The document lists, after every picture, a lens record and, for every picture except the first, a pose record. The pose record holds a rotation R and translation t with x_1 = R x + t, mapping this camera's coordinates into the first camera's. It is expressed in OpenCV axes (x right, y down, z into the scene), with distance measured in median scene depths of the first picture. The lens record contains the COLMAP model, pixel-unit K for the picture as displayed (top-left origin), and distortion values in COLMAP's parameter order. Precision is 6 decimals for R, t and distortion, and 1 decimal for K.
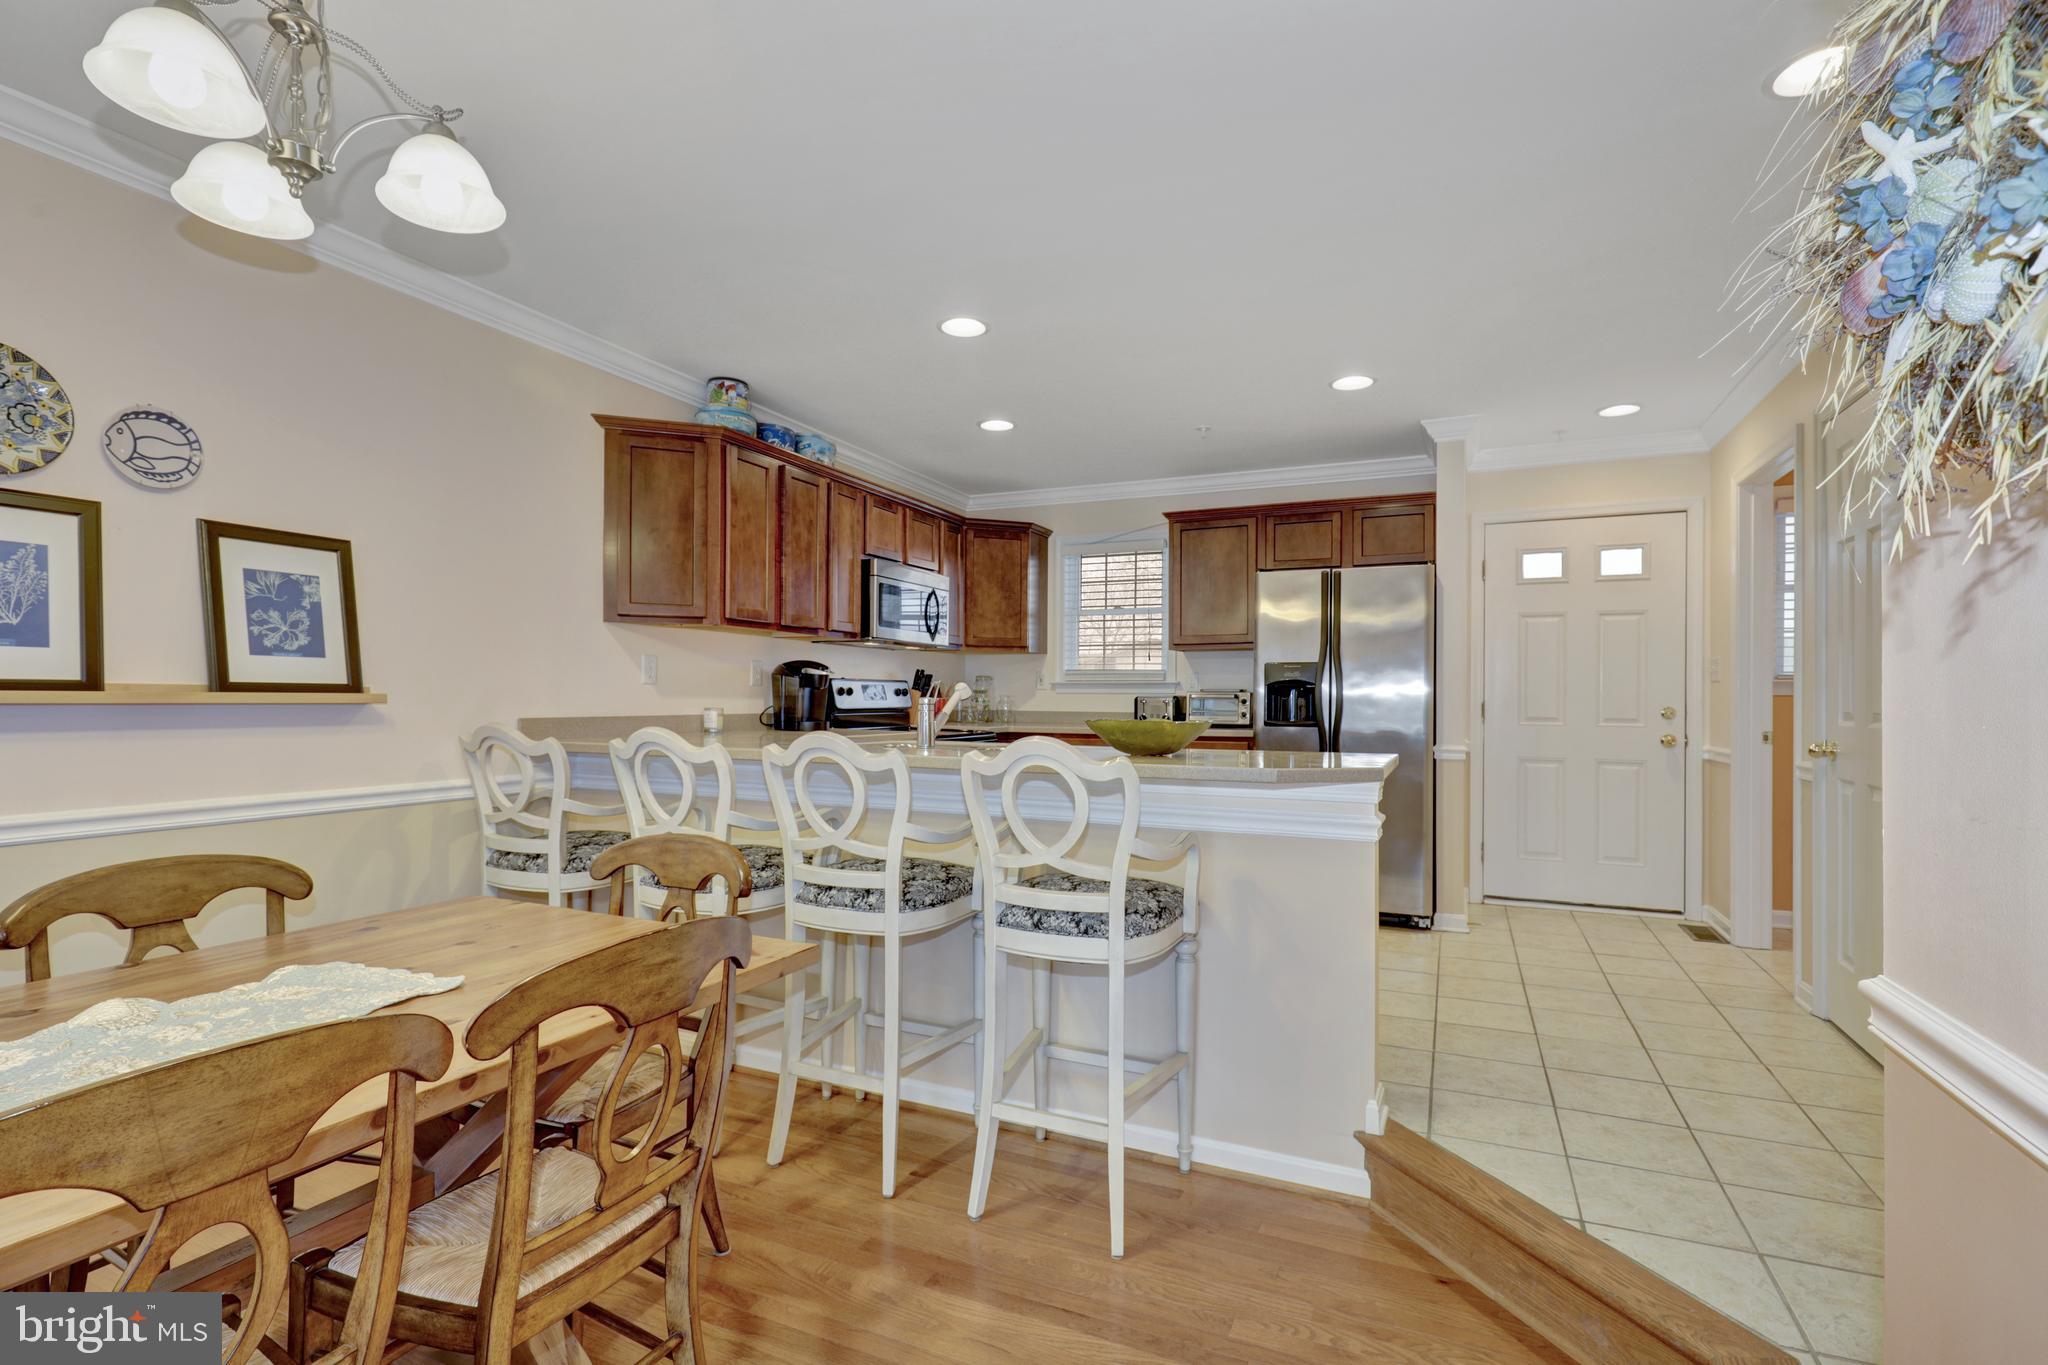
lens RADIAL K [[945.5, 0, 1036.8], [0, 945.5, 689.8], [0, 0, 1]] dist [0.002255, 0.000867]
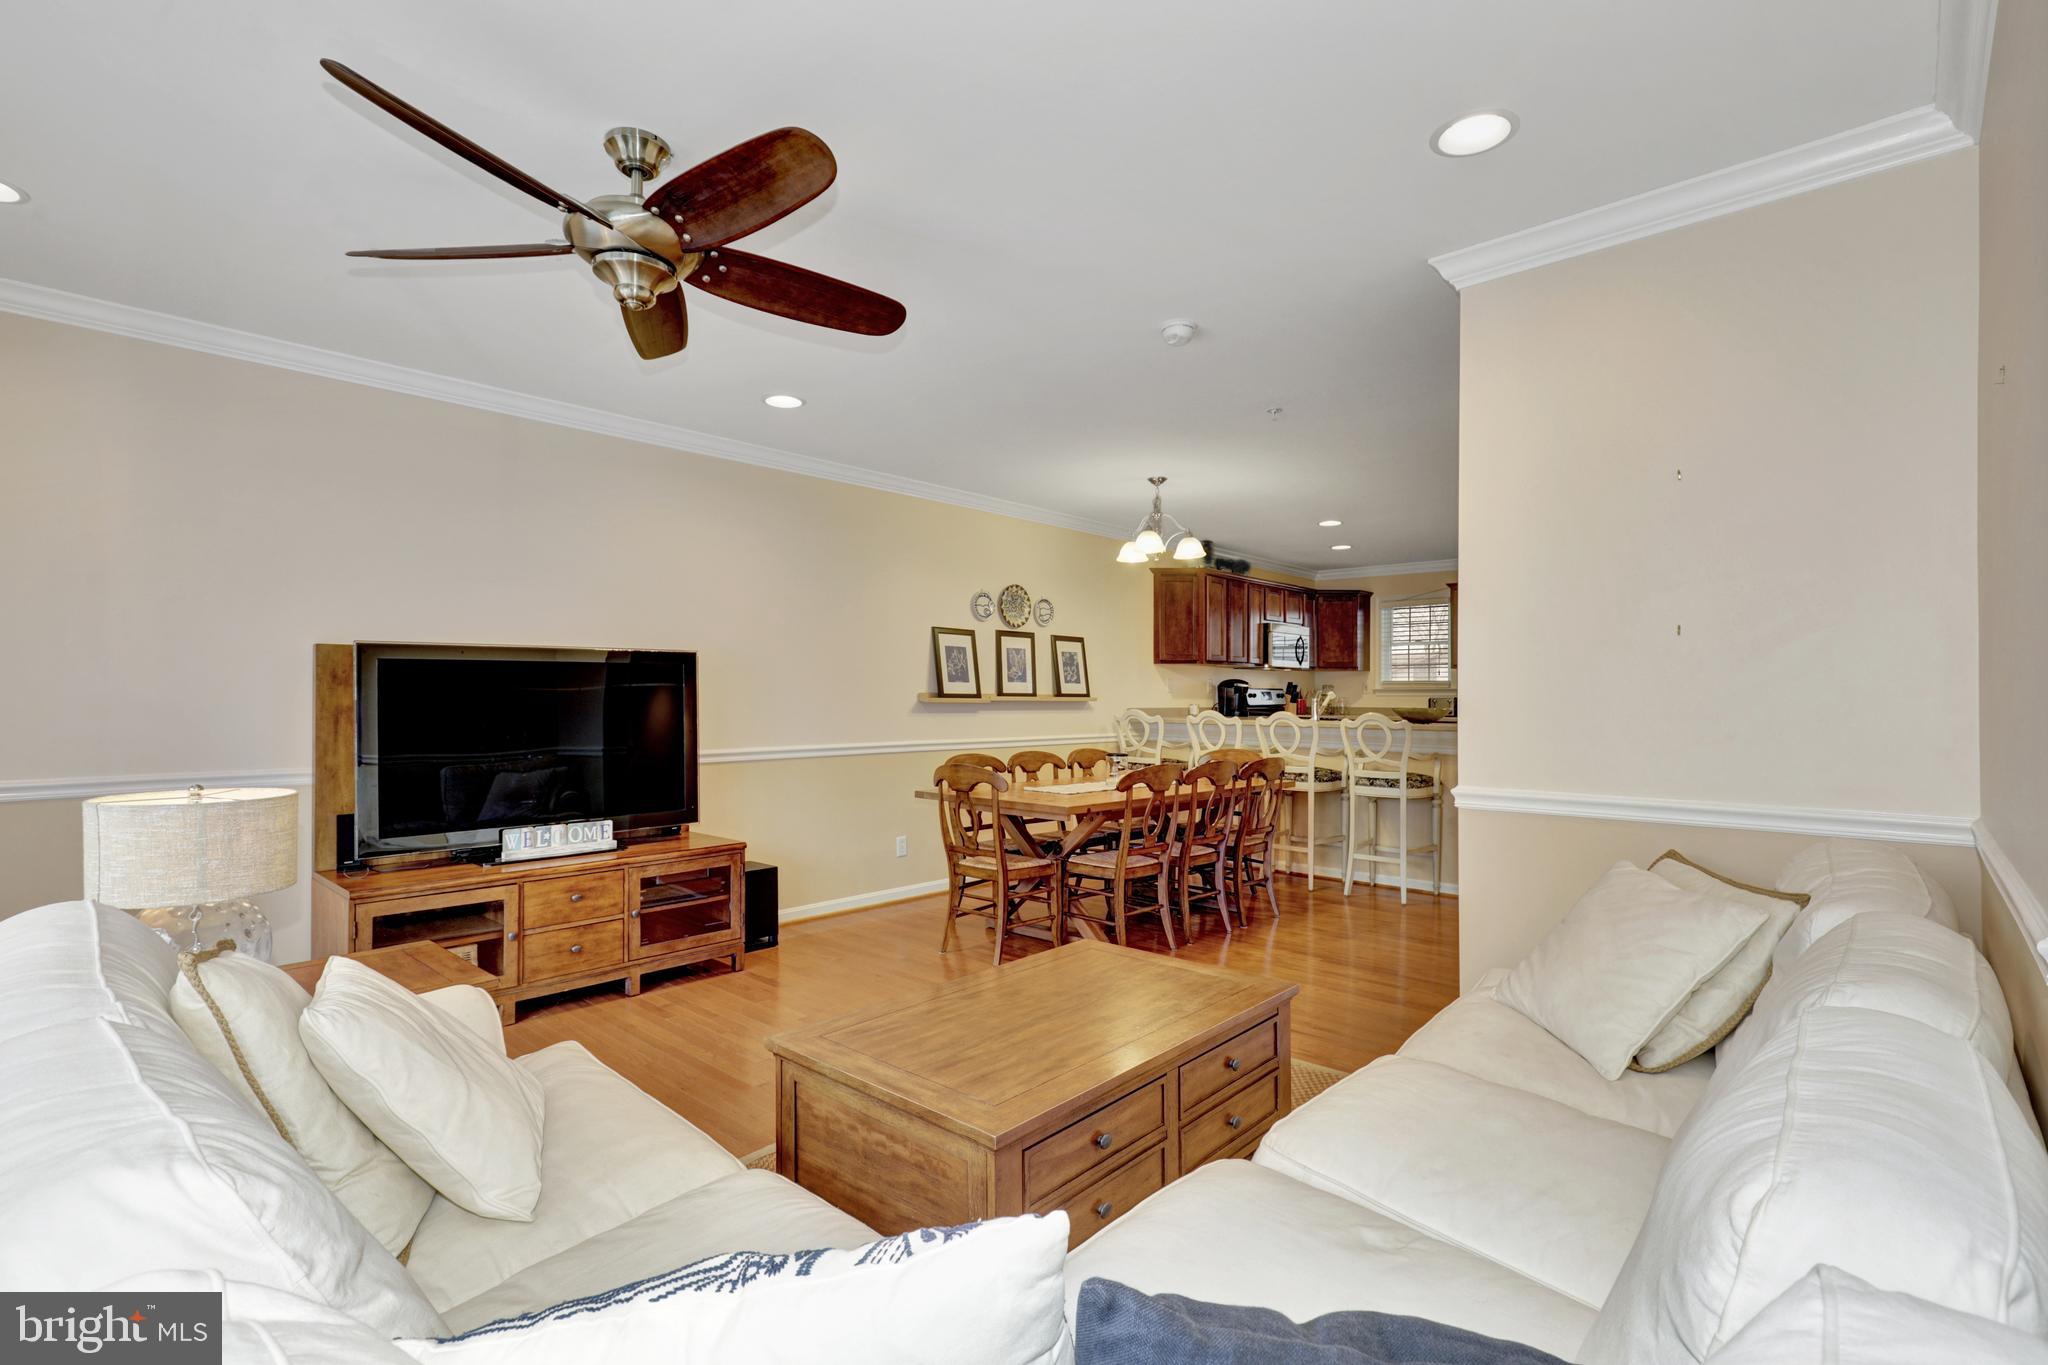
lens RADIAL K [[956.3, 0, 1032.8], [0, 956.3, 689.5], [0, 0, 1]] dist [0.002393, 0.000991]
pose [[0.949119, -0.004922, -0.314879, -0.029176], [0.004151, 0.999987, -0.003120, -0.006325], [0.314890, 0.001654, 0.949127, -0.970484]]
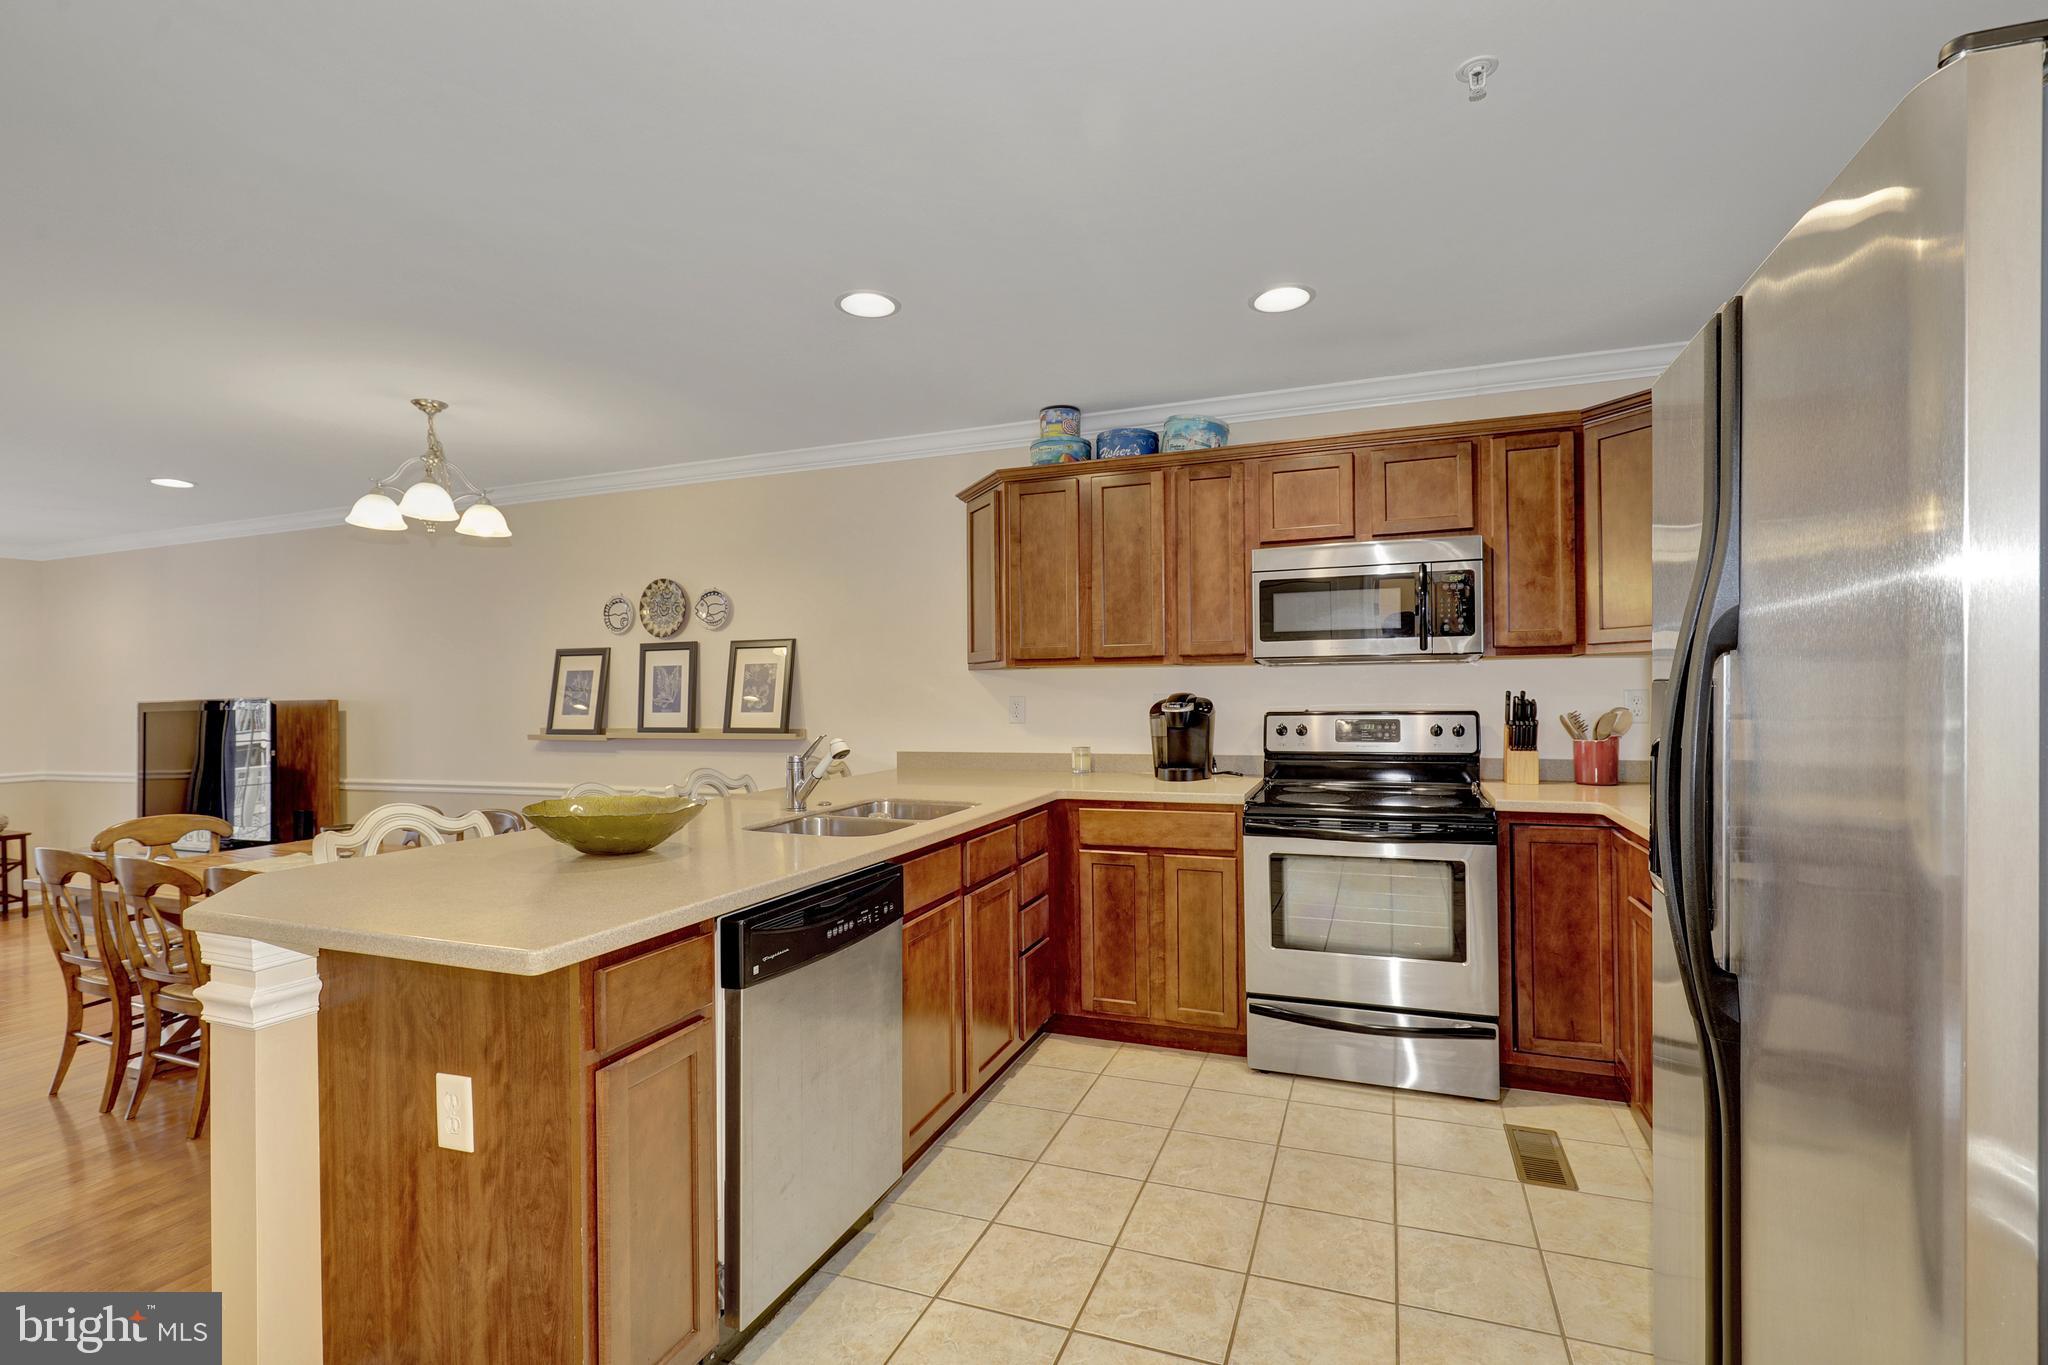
lens RADIAL K [[941.4, 0, 1029.7], [0, 941.4, 693.3], [0, 0, 1]] dist [0.004461, 0.000218]
pose [[0.050968, -0.007500, -0.998672, 0.587493], [0.020514, 0.999769, -0.006462, -0.029747], [0.998490, -0.020157, 0.051110, 0.859857]]
